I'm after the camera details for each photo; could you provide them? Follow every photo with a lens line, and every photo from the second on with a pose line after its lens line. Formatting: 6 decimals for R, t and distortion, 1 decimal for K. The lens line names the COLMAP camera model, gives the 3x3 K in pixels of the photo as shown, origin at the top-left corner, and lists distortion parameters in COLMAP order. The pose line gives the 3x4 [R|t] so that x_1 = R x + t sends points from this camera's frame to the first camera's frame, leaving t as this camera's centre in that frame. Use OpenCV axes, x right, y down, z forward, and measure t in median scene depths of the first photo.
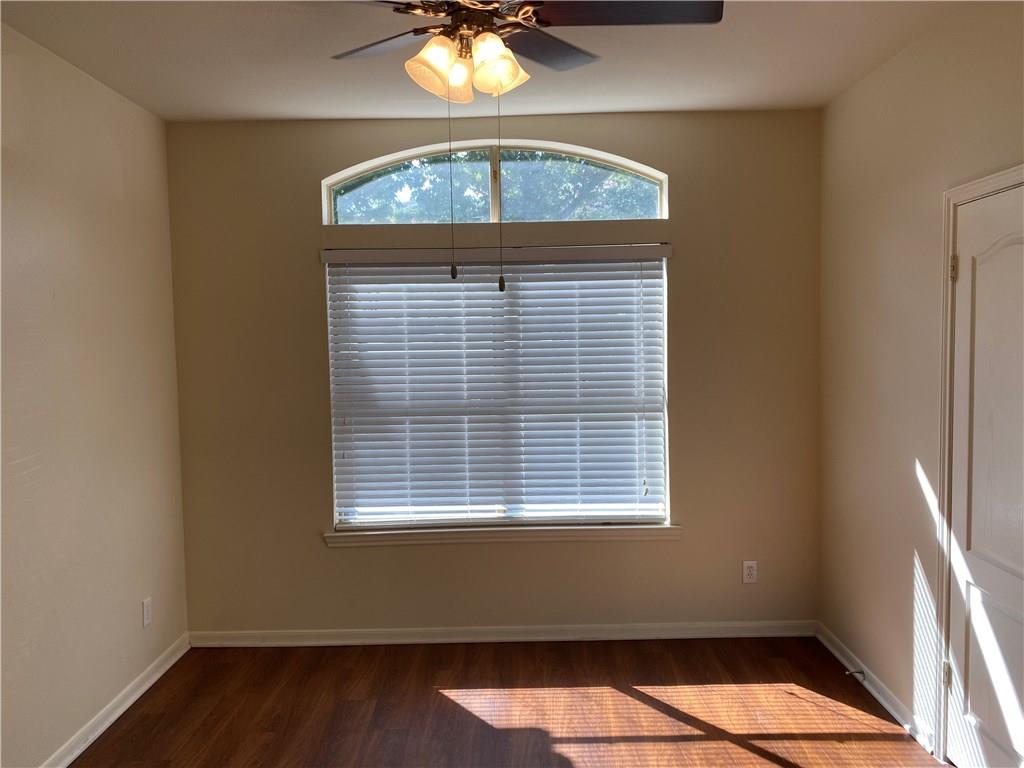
lens RADIAL K [[788.8, 0, 512.0], [0, 788.8, 384.0], [0, 0, 1]] dist [-0.001298, -0.009699]
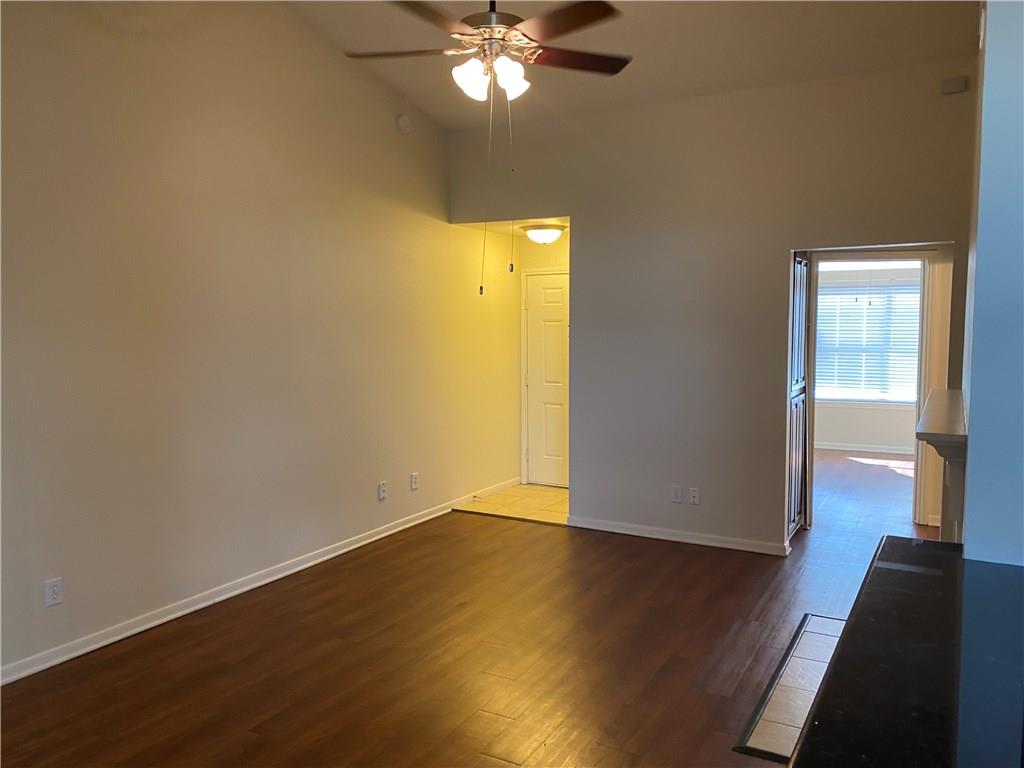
lens RADIAL K [[788.8, 0, 512.0], [0, 788.8, 384.0], [0, 0, 1]] dist [-0.001298, -0.009699]
pose [[0.975587, -0.005409, 0.219548, -1.590215], [-0.005935, 0.998682, 0.050977, 0.018952], [-0.219535, -0.051035, 0.974269, -1.054137]]
